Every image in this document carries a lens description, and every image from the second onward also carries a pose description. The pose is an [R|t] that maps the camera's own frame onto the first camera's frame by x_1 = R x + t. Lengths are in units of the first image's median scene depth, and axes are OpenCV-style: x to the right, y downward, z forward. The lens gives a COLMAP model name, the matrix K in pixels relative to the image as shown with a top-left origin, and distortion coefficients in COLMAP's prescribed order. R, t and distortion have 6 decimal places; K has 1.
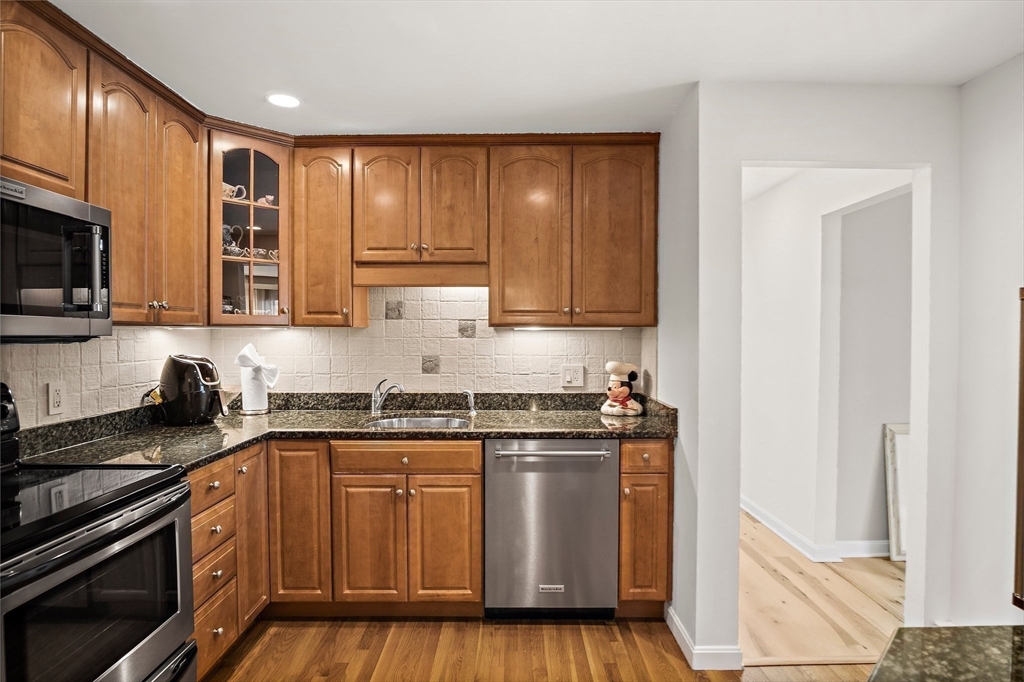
lens RADIAL K [[547.7, 0, 505.9], [0, 547.7, 339.7], [0, 0, 1]] dist [-0.031873, 0.007600]
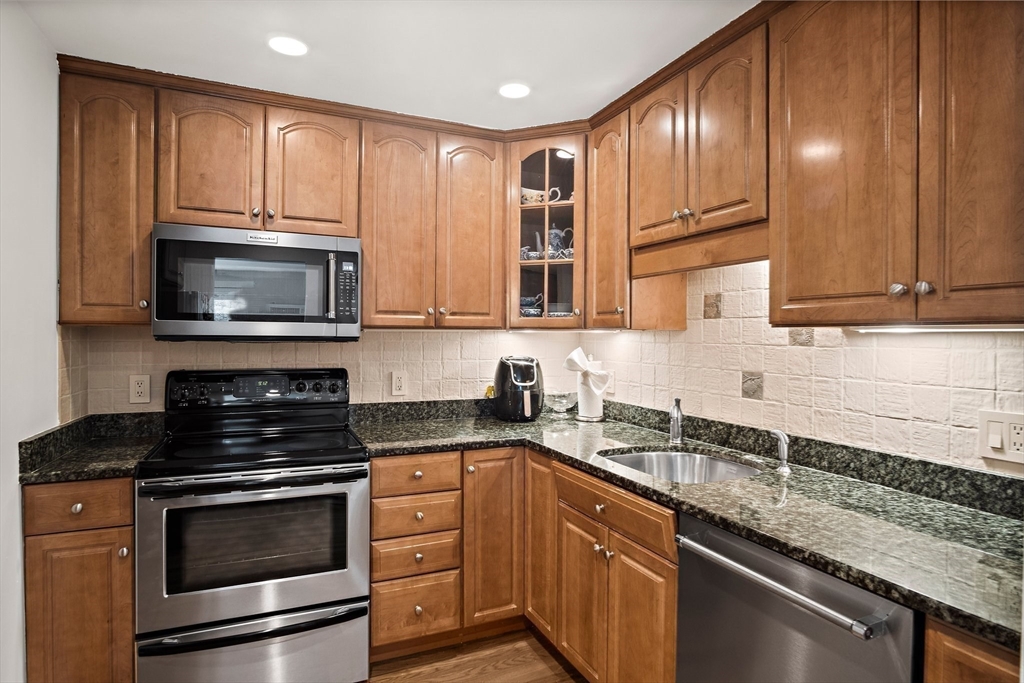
lens RADIAL K [[547.7, 0, 512.8], [0, 547.7, 340.0], [0, 0, 1]] dist [-0.031873, 0.007600]
pose [[0.414730, 0.009835, -0.909892, 0.388190], [-0.018685, 0.999823, 0.002291, -0.005772], [0.909753, 0.016051, 0.414840, 0.512668]]
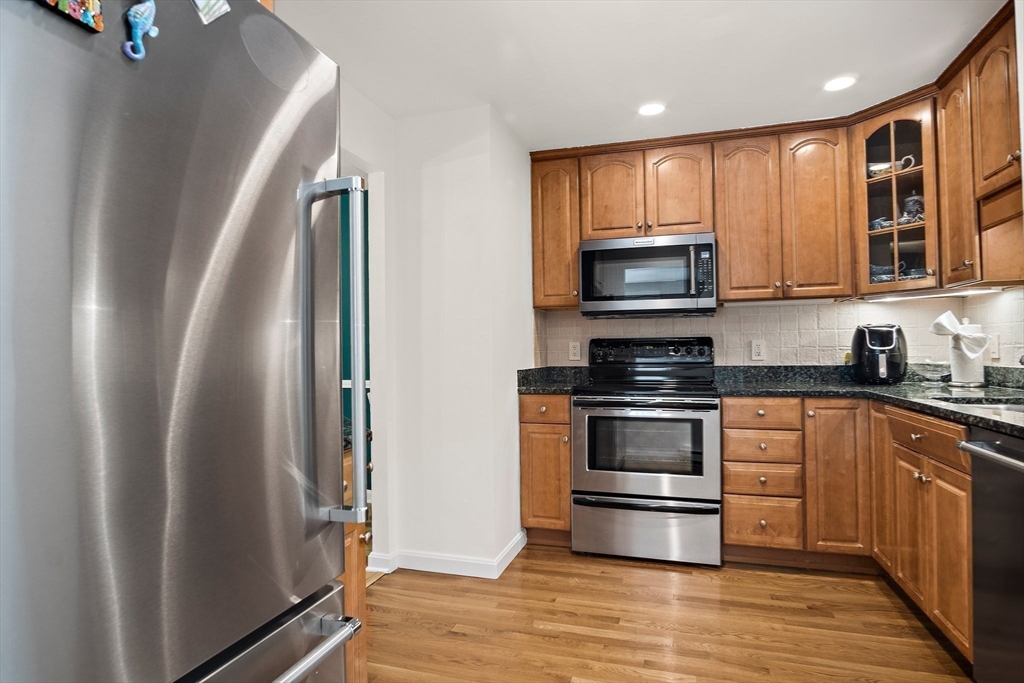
lens RADIAL K [[547.7, 0, 509.2], [0, 547.7, 339.3], [0, 0, 1]] dist [-0.031873, 0.007600]
pose [[-0.304073, -0.016358, -0.952508, 0.688244], [-0.001746, 0.999860, -0.016614, 0.077928], [0.952647, -0.003389, -0.304059, 0.585221]]
